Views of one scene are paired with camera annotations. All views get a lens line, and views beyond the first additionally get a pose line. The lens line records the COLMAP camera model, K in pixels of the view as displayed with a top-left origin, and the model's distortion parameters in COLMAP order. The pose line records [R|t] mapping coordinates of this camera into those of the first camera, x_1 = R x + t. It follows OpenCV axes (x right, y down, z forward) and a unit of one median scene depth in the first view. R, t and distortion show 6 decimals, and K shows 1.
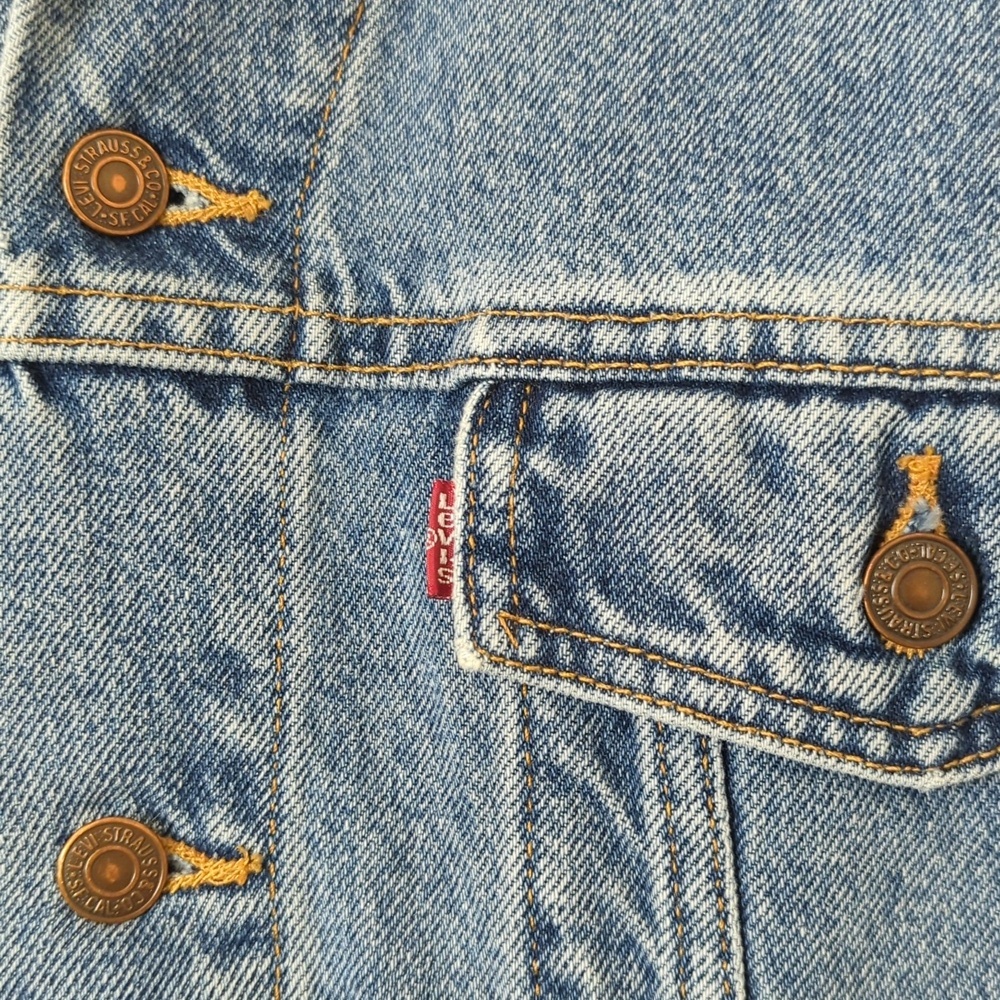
lens RADIAL K [[1946.0, 0, 519.7], [0, 1946.0, 528.7], [0, 0, 1]] dist [0.314890, -2.400989]
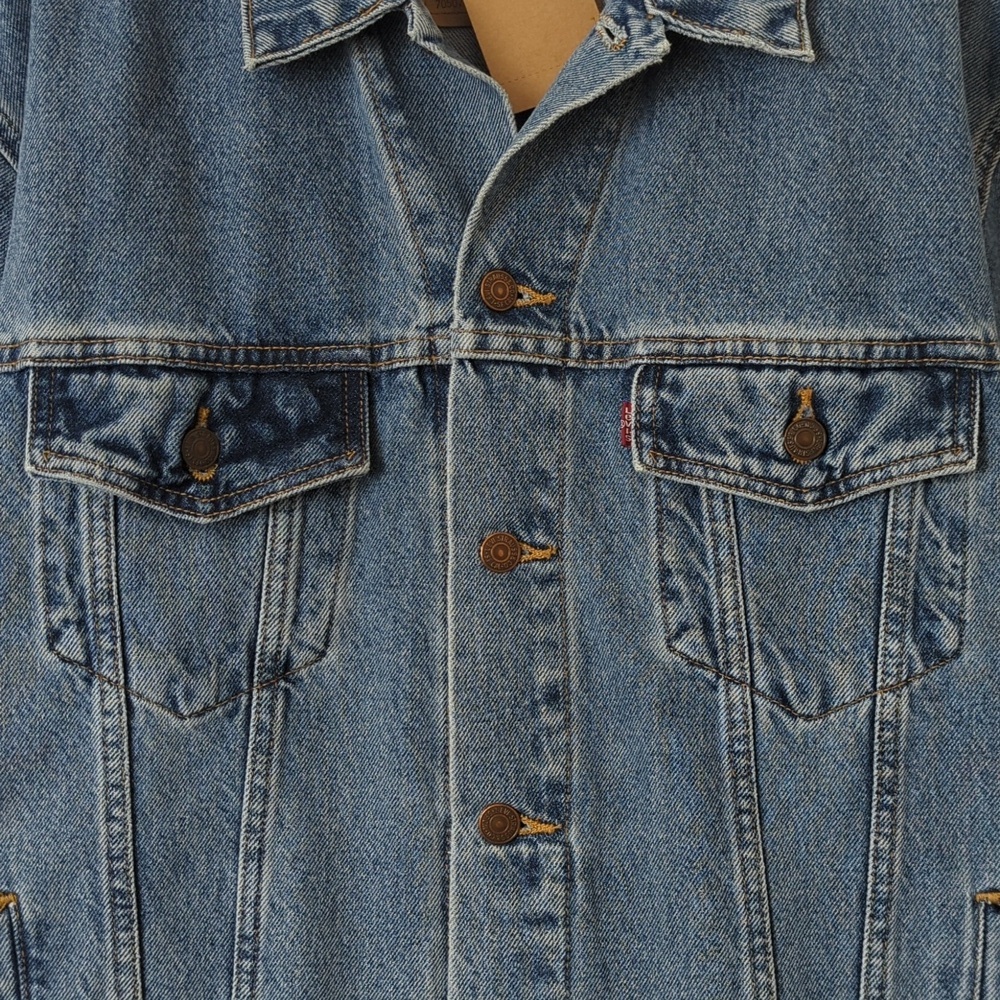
lens RADIAL K [[1947.5, 0, 512.4], [0, 1947.5, 520.2], [0, 0, 1]] dist [0.282070, -1.629347]
pose [[0.999923, -0.005255, -0.011285, -0.167192], [0.005022, 0.999776, -0.020558, 0.190509], [0.011390, 0.020499, 0.999725, -1.662460]]
